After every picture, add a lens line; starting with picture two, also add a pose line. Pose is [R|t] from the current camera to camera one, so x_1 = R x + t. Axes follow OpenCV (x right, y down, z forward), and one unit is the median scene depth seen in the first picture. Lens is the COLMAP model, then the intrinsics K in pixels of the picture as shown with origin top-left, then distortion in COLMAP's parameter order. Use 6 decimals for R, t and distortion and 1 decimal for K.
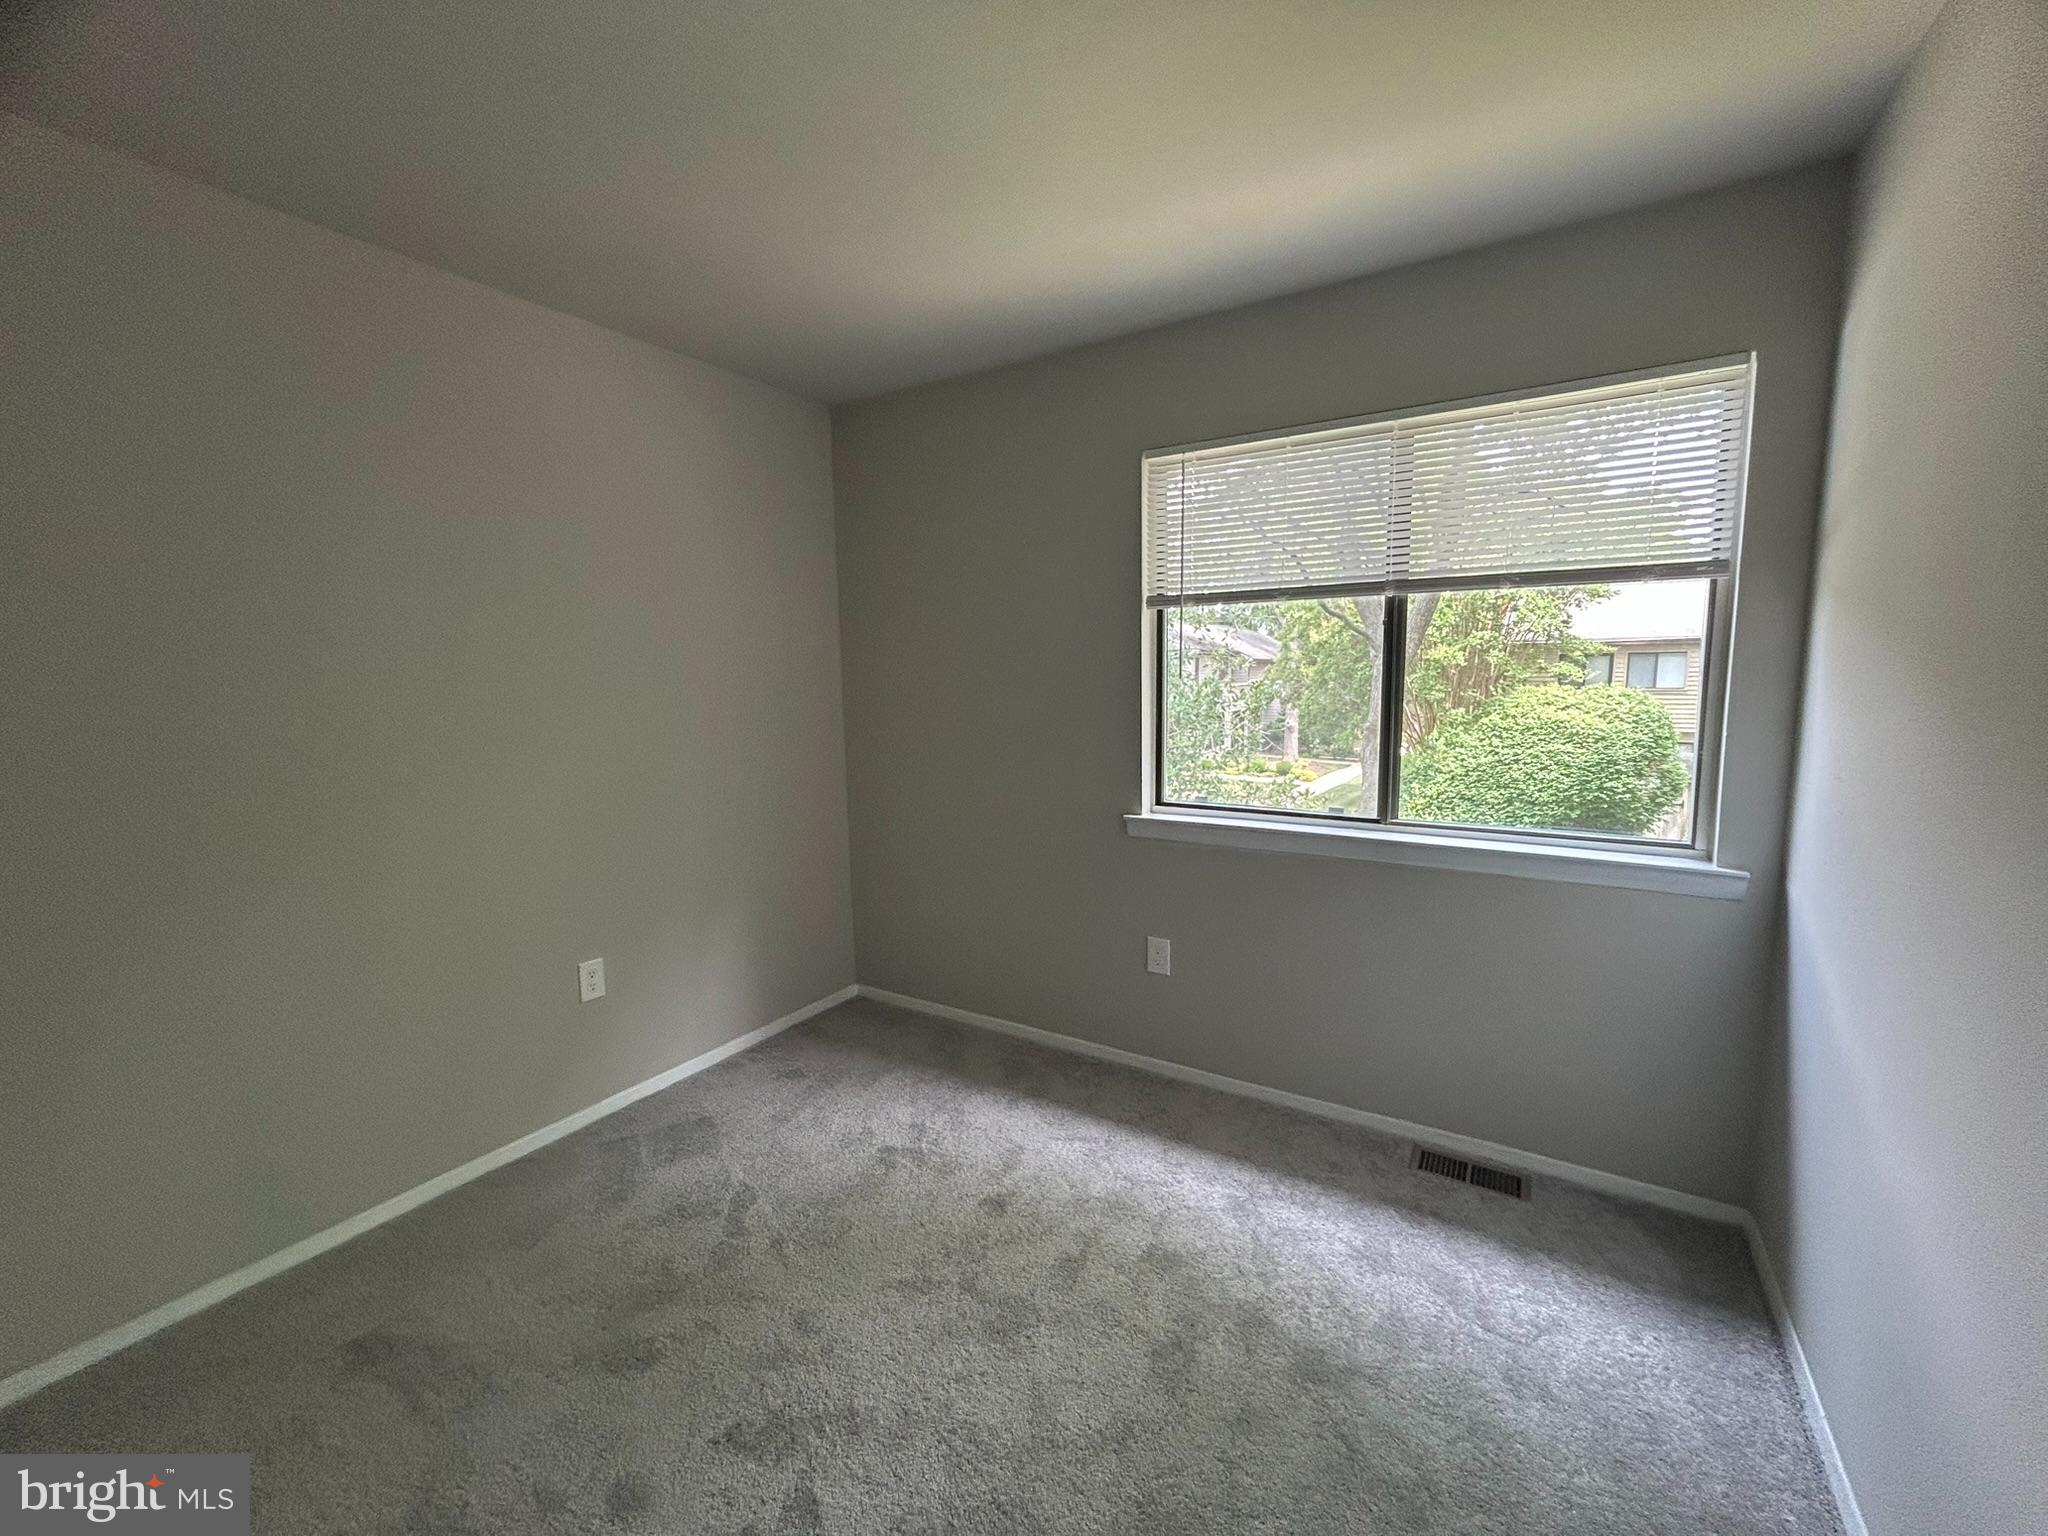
lens RADIAL K [[873.0, 0, 1024.0], [0, 873.0, 768.0], [0, 0, 1]] dist [-0.000019, 0.000039]
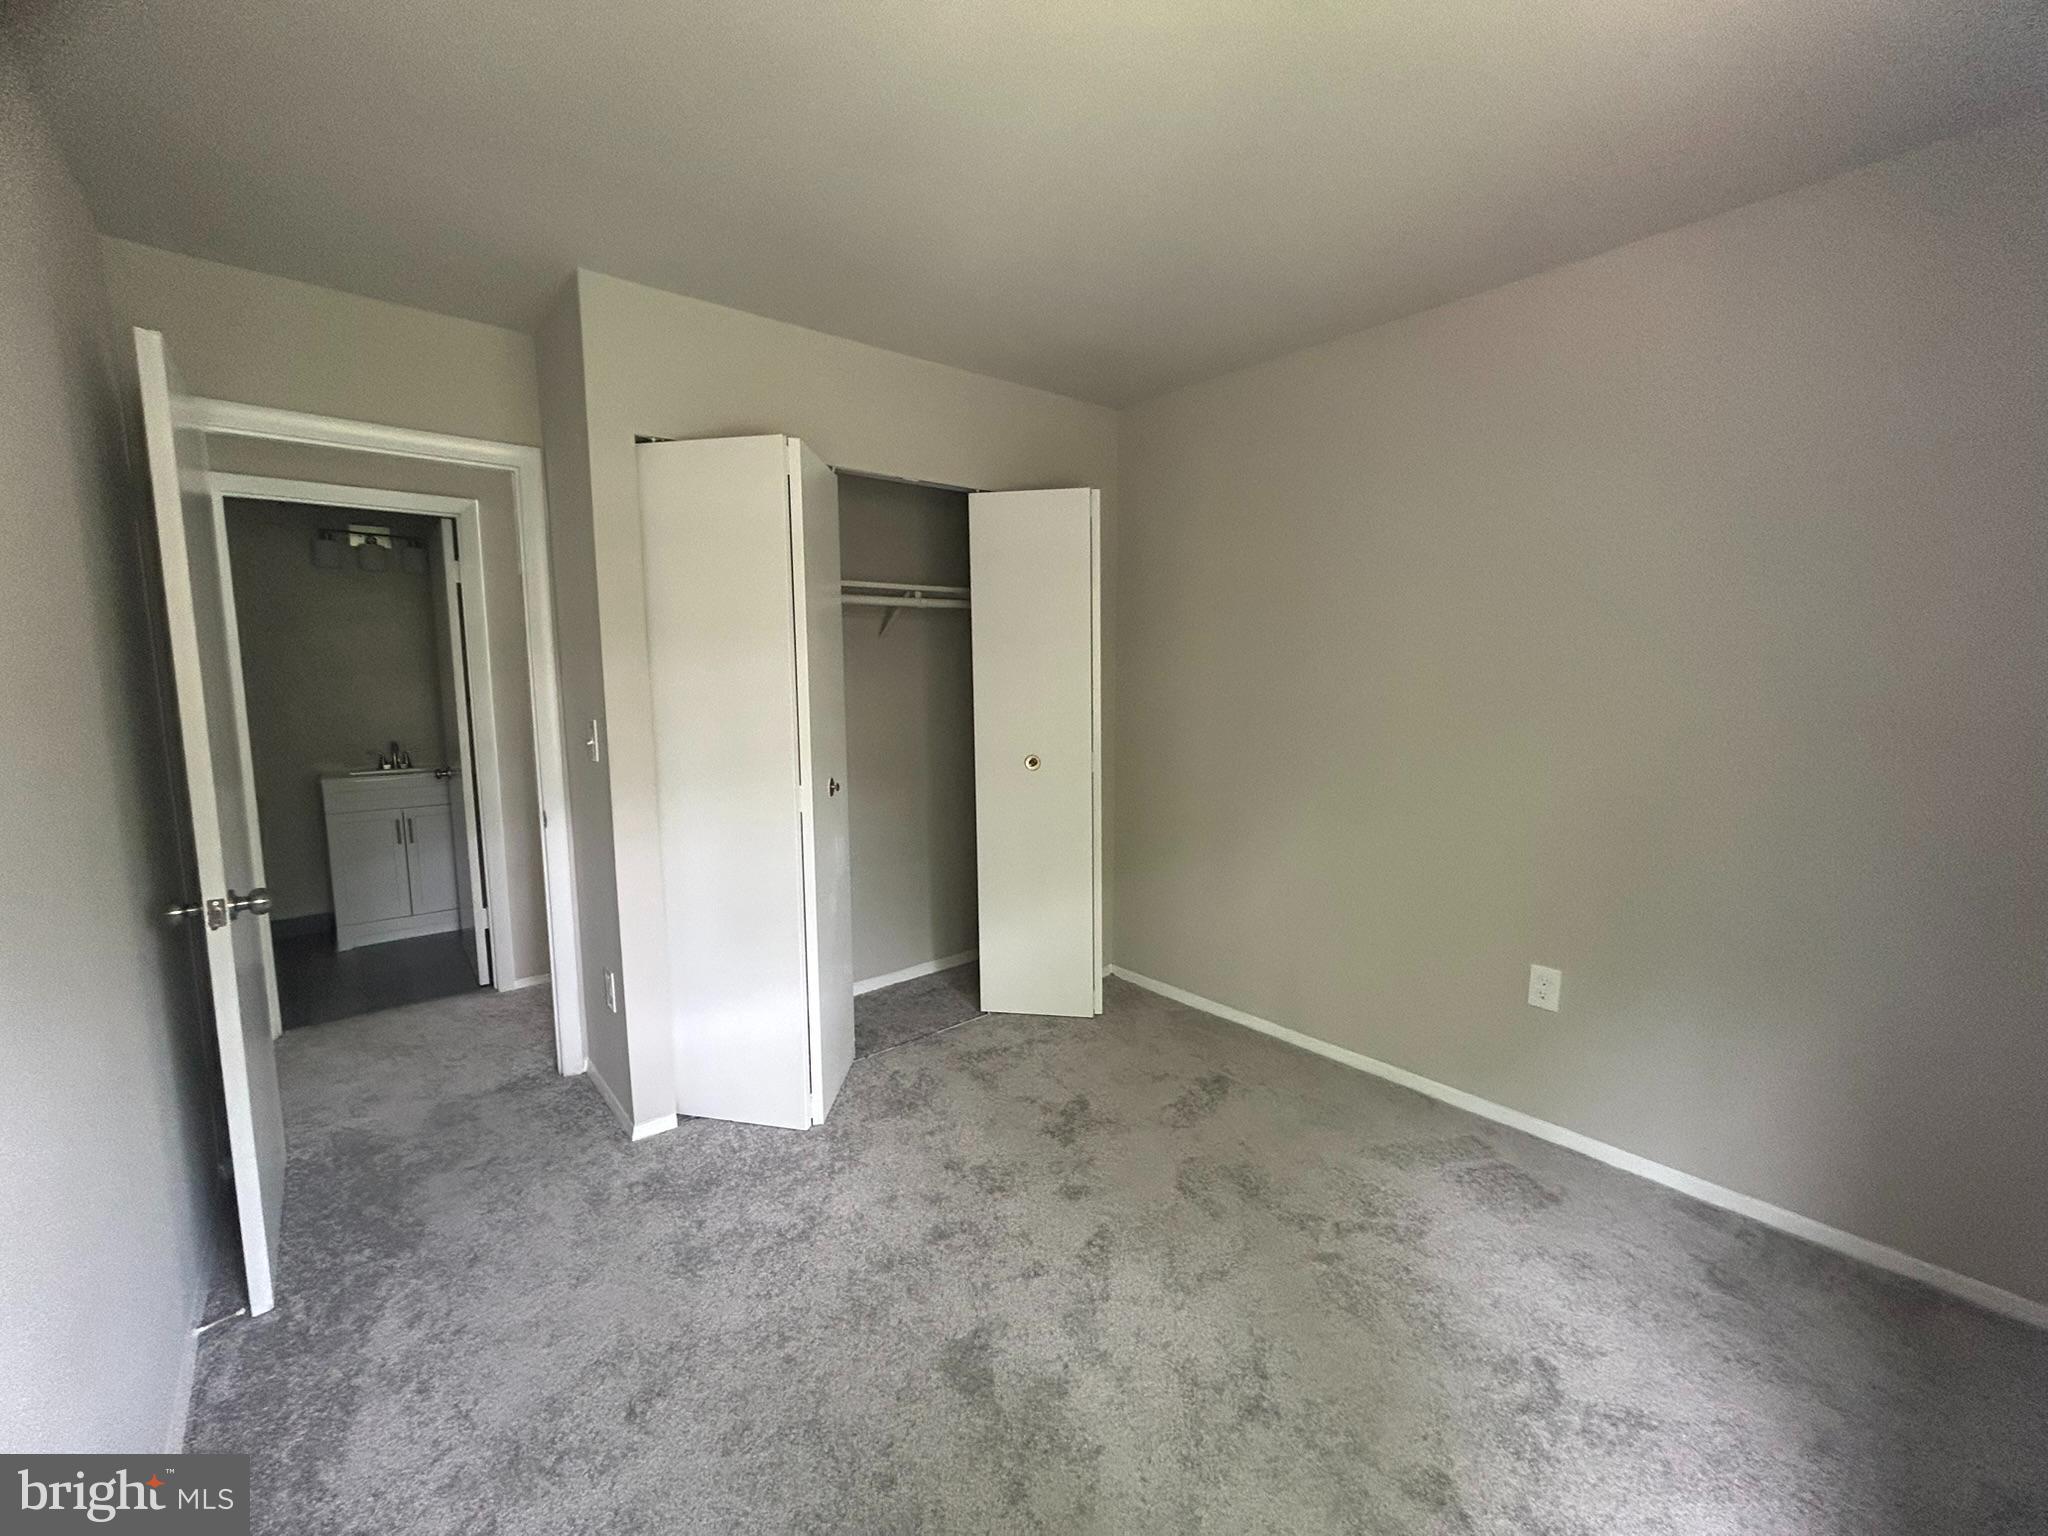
lens RADIAL K [[873.0, 0, 1024.0], [0, 873.0, 768.0], [0, 0, 1]] dist [-0.000019, 0.000039]
pose [[-0.356689, 0.113885, -0.927256, 0.513952], [-0.091801, 0.983466, 0.156102, -0.077689], [0.929702, 0.140803, -0.340337, 0.735339]]
